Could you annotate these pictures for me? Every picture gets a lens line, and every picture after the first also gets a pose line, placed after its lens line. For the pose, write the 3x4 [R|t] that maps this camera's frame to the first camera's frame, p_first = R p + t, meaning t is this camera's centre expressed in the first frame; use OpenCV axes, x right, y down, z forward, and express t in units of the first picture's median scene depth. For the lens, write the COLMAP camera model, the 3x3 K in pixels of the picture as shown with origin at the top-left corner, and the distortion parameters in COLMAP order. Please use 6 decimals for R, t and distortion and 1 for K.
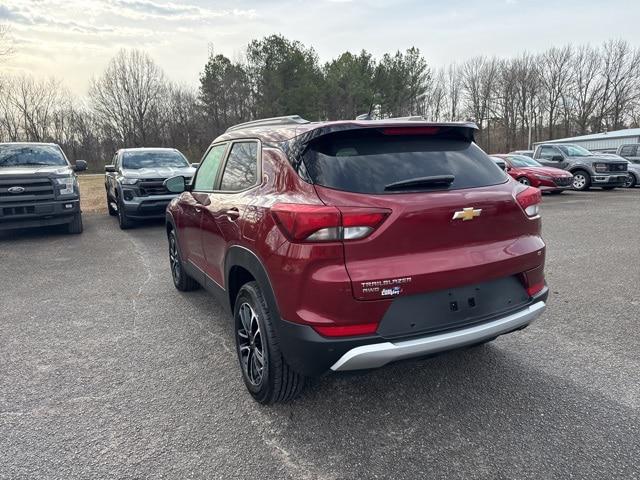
lens RADIAL K [[447.4, 0, 320.4], [0, 447.4, 239.9], [0, 0, 1]] dist [0.045713, -0.052749]
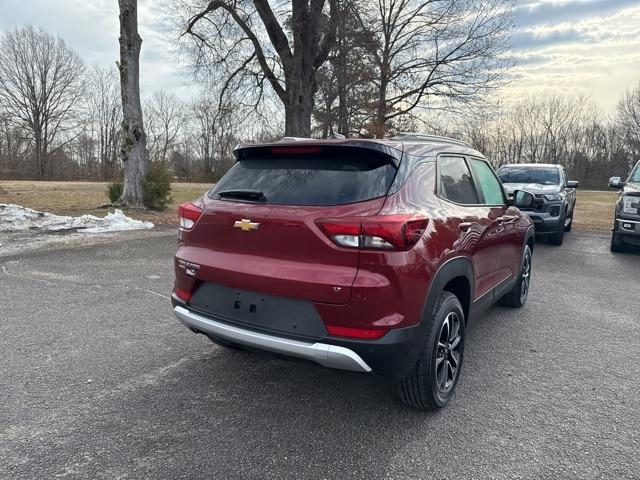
lens RADIAL K [[447.4, 0, 324.0], [0, 447.4, 243.1], [0, 0, 1]] dist [0.045713, -0.052749]
pose [[0.502457, 0.172894, -0.847139, 1.052477], [-0.194211, 0.977333, 0.084275, -0.111554], [0.842508, 0.122179, 0.524646, 0.454495]]
